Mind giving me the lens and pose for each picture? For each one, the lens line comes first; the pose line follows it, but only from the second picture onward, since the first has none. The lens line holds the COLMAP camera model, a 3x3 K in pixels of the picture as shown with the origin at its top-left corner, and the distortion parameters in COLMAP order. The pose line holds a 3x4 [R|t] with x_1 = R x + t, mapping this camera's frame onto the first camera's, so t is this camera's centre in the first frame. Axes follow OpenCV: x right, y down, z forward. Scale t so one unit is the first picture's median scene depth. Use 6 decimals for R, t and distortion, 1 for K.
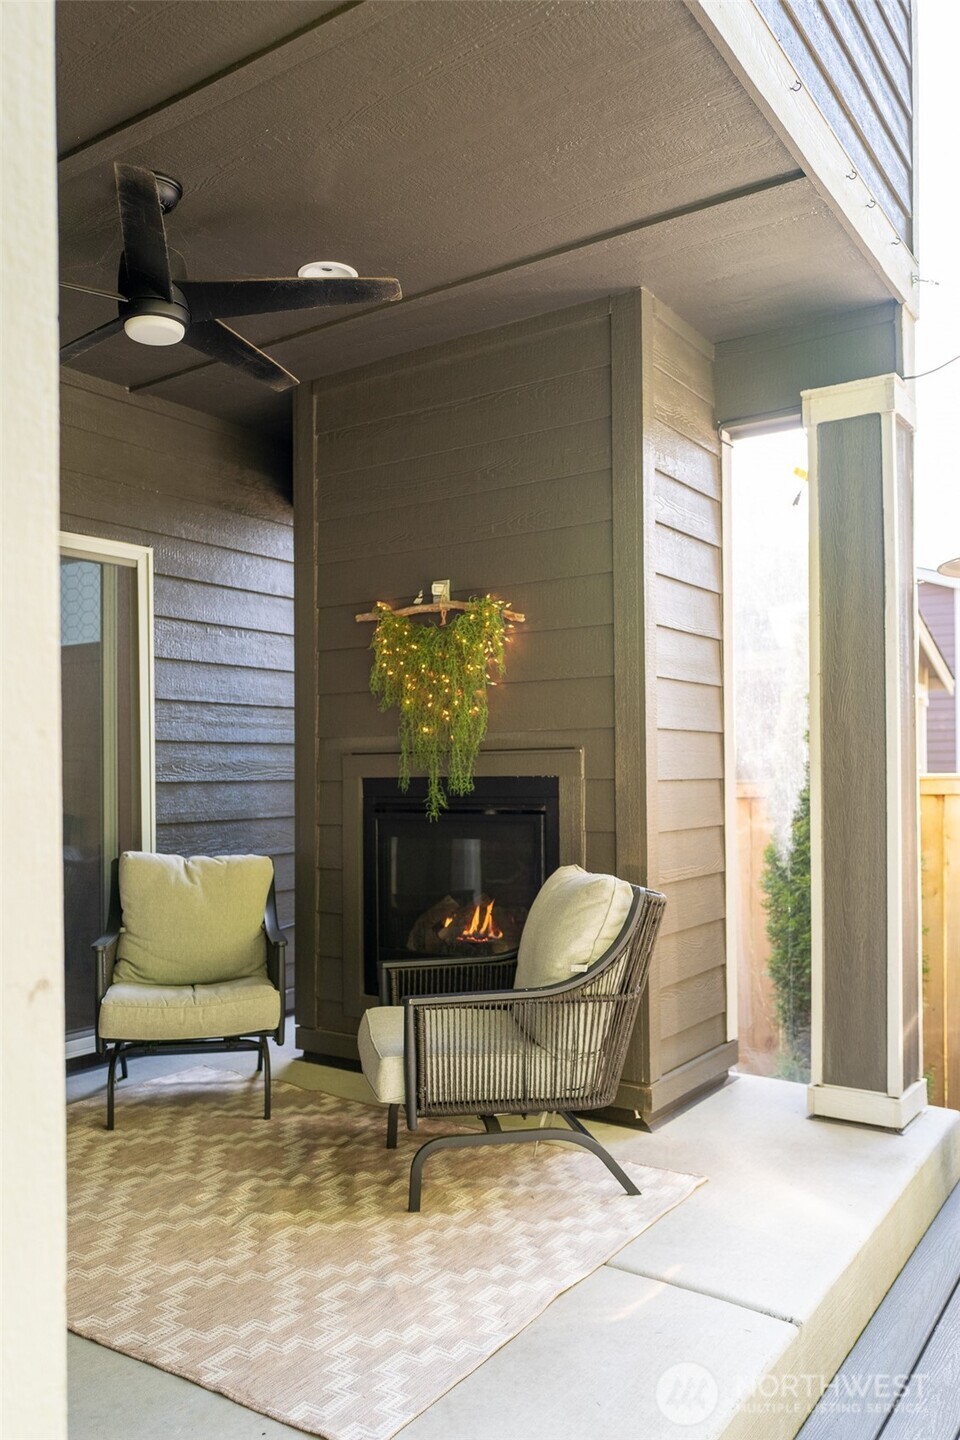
lens RADIAL K [[1113.9, 0, 472.8], [0, 1113.9, 727.9], [0, 0, 1]] dist [-0.023327, 0.006045]
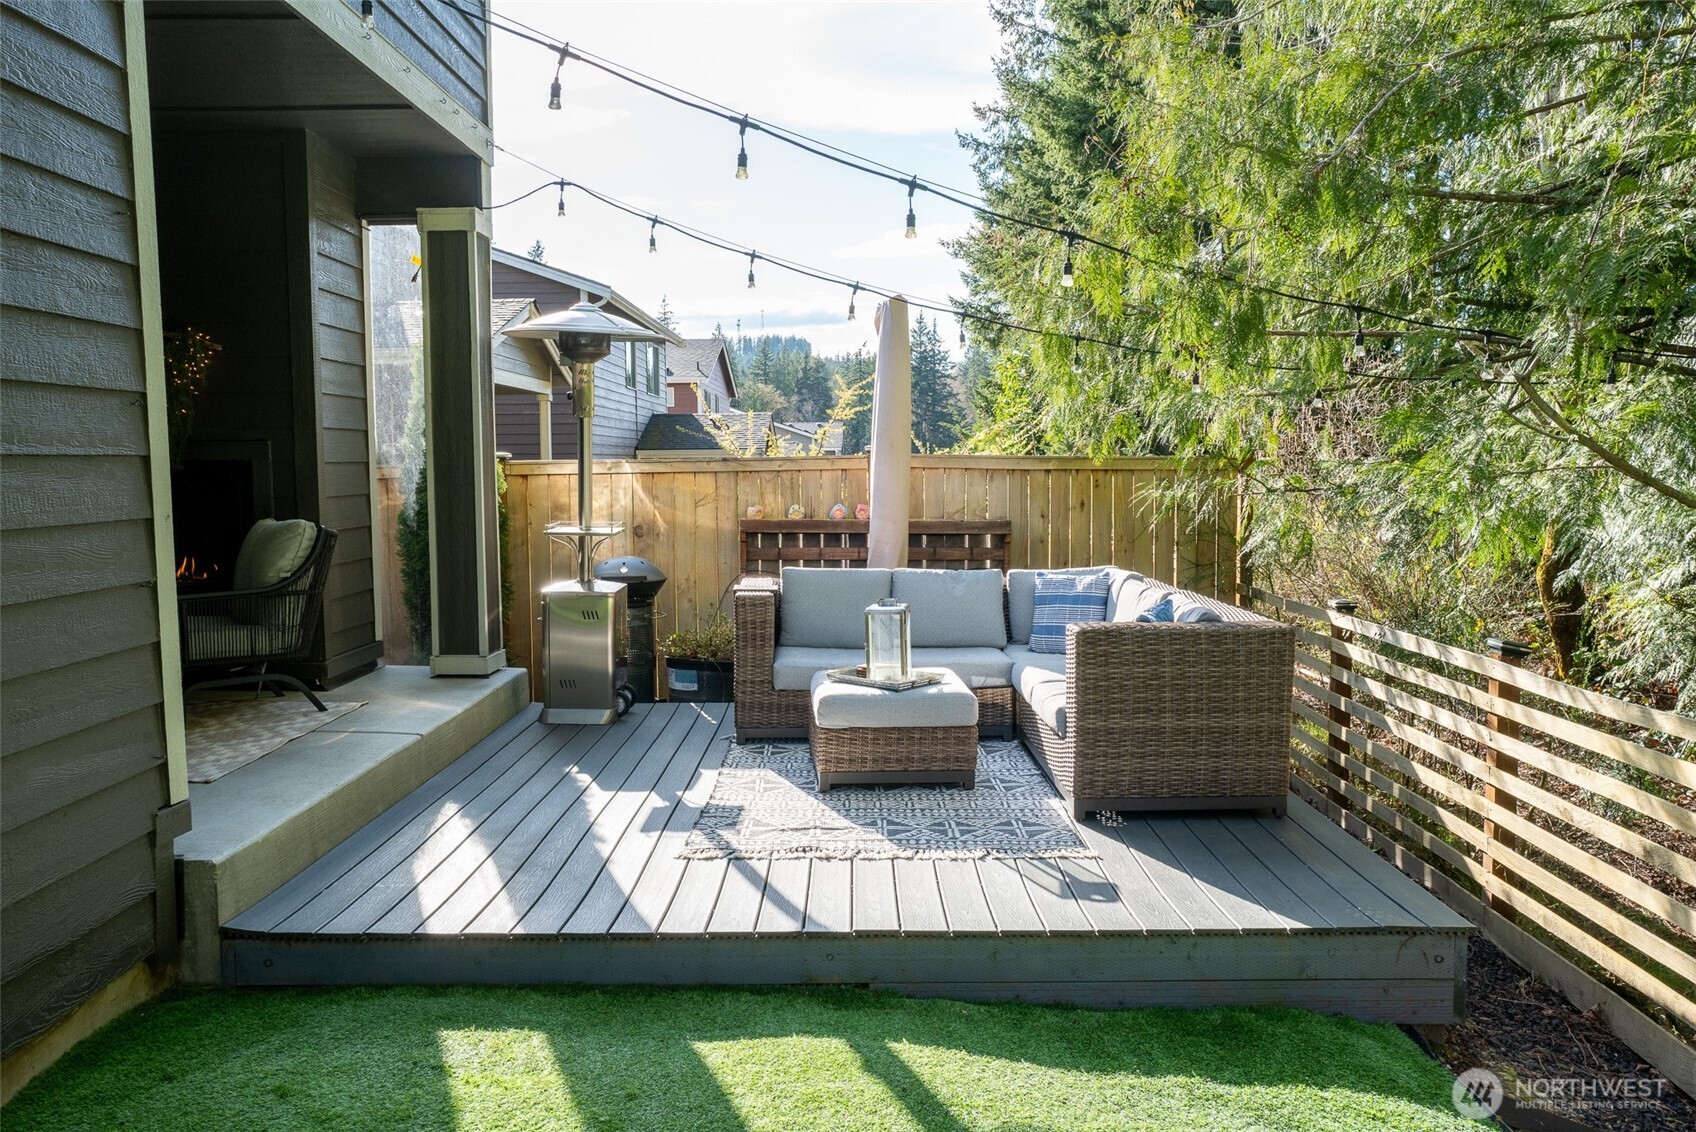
lens RADIAL K [[1312.0, 0, 841.4], [0, 1312.0, 575.4], [0, 0, 1]] dist [-0.023327, 0.006045]
pose [[0.834603, -0.050568, 0.548526, -0.223577], [-0.014206, 0.993470, 0.113202, -0.010979], [-0.550669, -0.102271, 0.828435, -0.848970]]
